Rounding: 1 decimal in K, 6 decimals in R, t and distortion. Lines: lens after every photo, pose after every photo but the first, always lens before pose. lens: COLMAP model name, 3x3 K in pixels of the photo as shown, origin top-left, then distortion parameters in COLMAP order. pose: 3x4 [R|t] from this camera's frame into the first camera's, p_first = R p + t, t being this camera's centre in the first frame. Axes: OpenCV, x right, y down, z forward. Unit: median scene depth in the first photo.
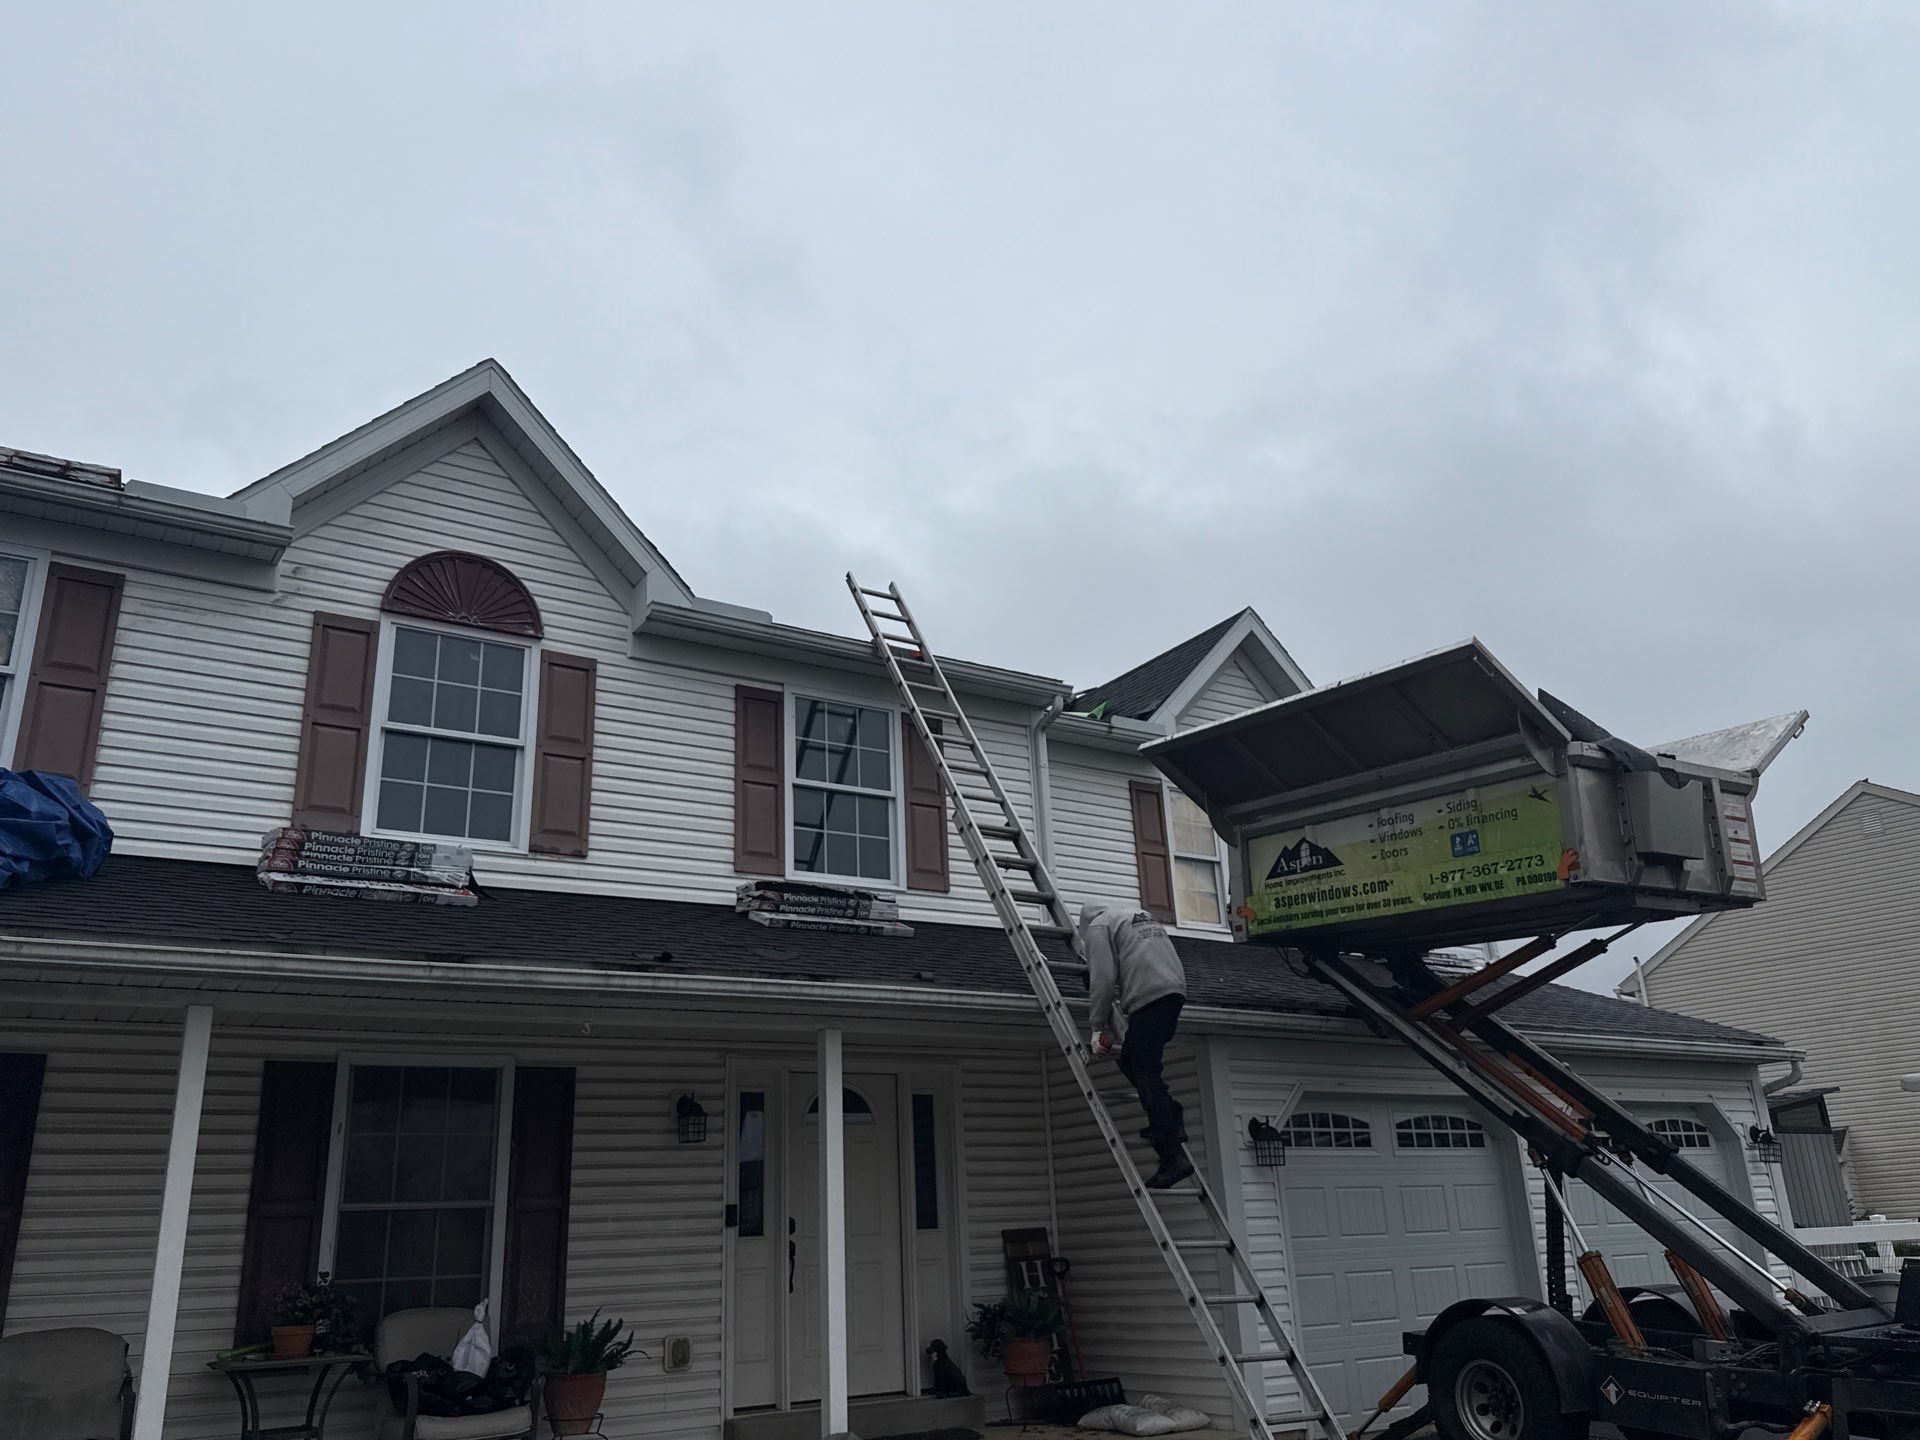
lens RADIAL K [[1468.4, 0, 959.6], [0, 1468.4, 718.9], [0, 0, 1]] dist [0.056124, -0.082047]
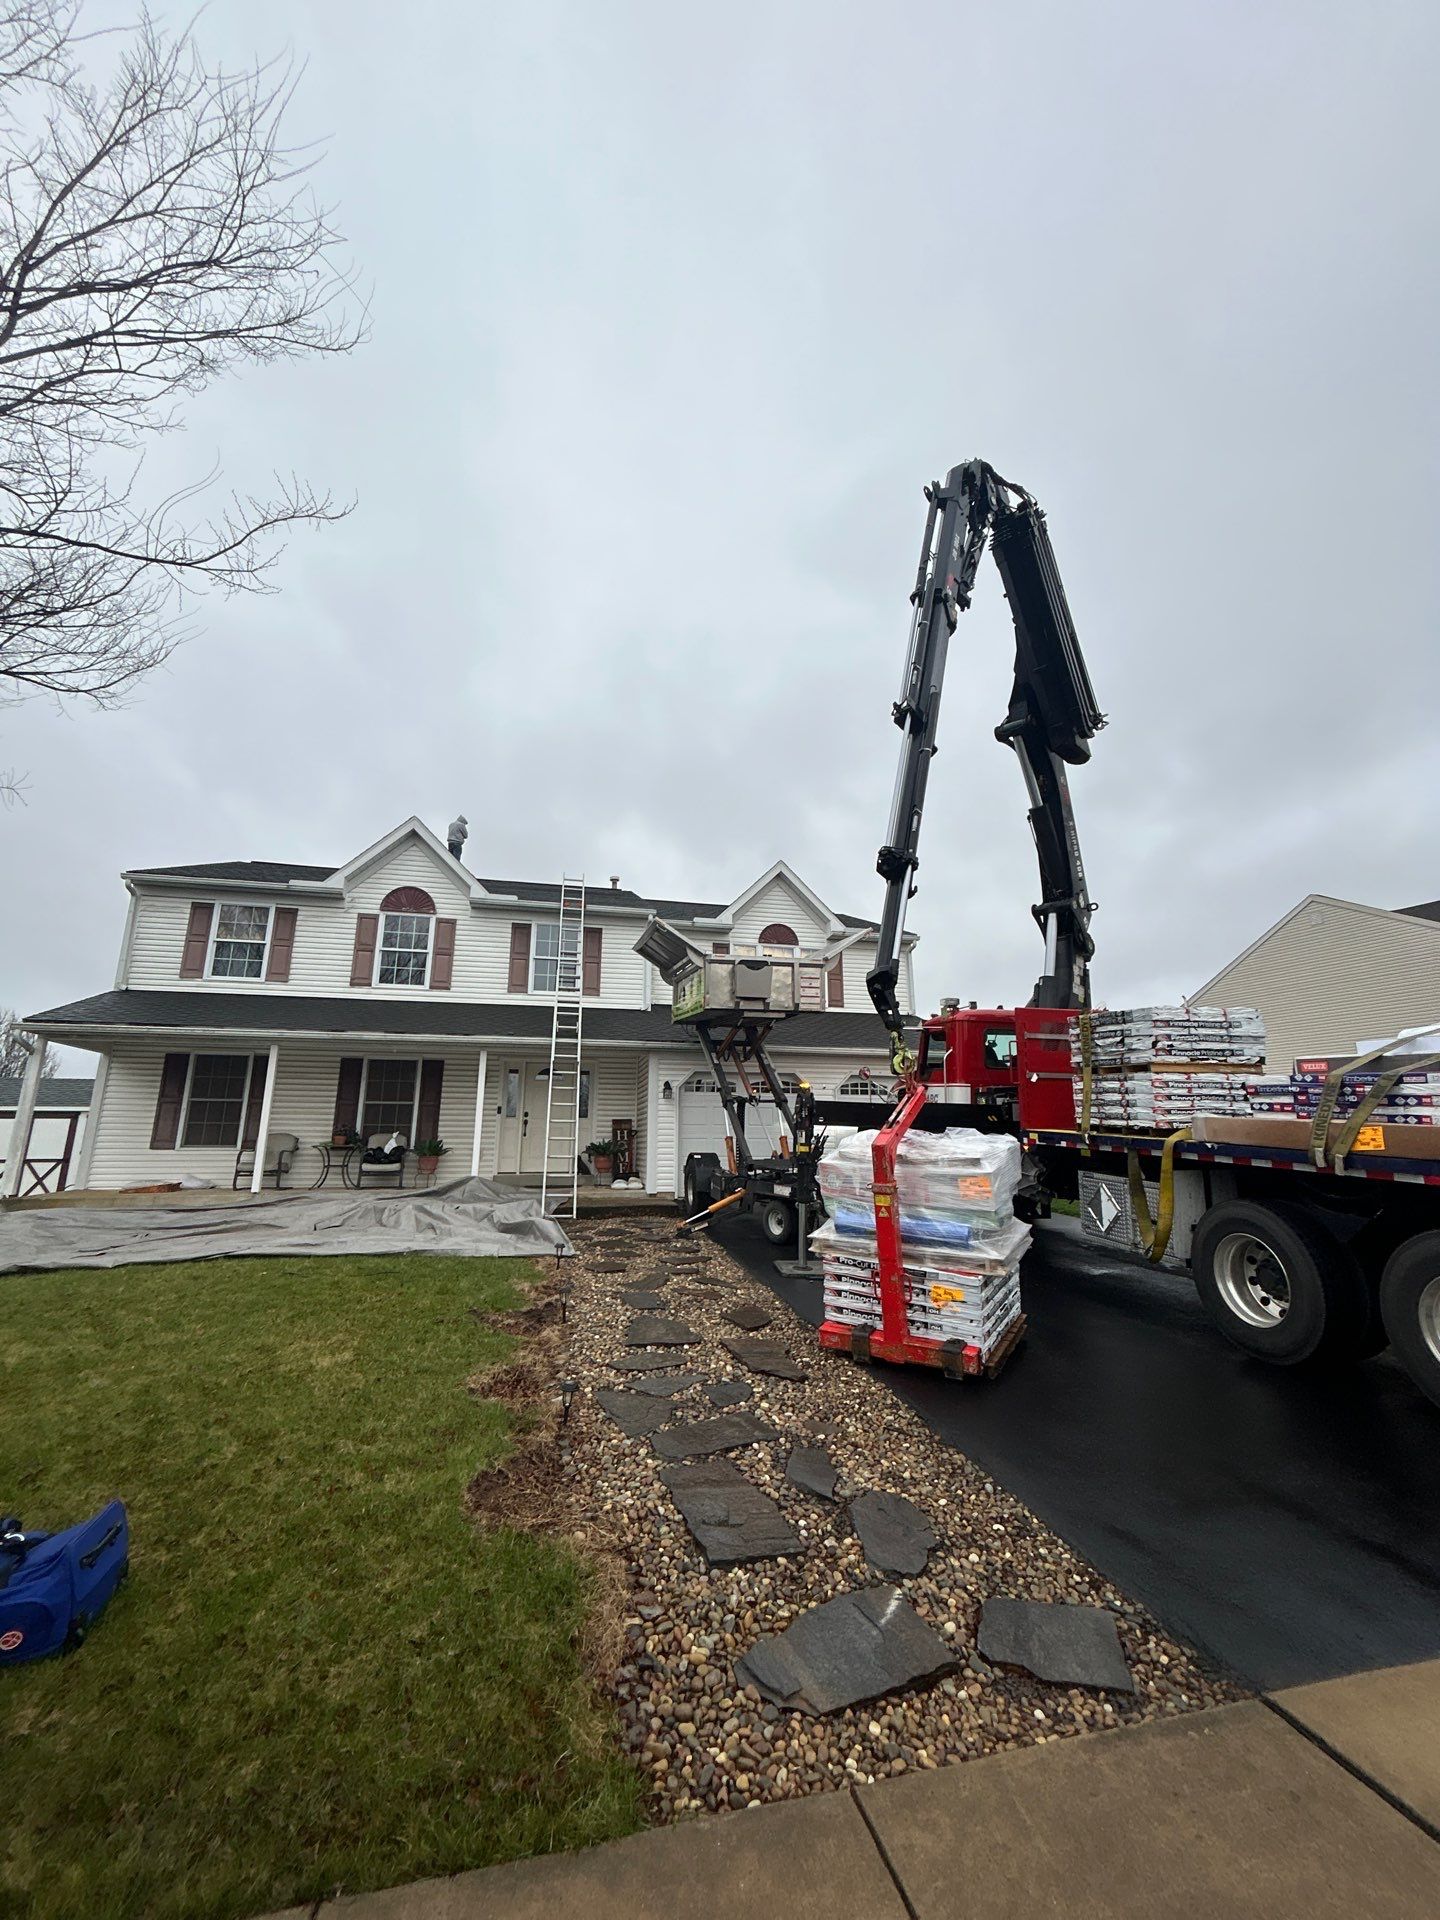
lens RADIAL K [[752.0, 0, 709.6], [0, 752.0, 963.8], [0, 0, 1]] dist [-0.003347, 0.000096]
pose [[0.938999, -0.033554, -0.342279, 0.766679], [0.074935, 0.991279, 0.108398, -0.081903], [0.335657, -0.127434, 0.933325, -0.215106]]
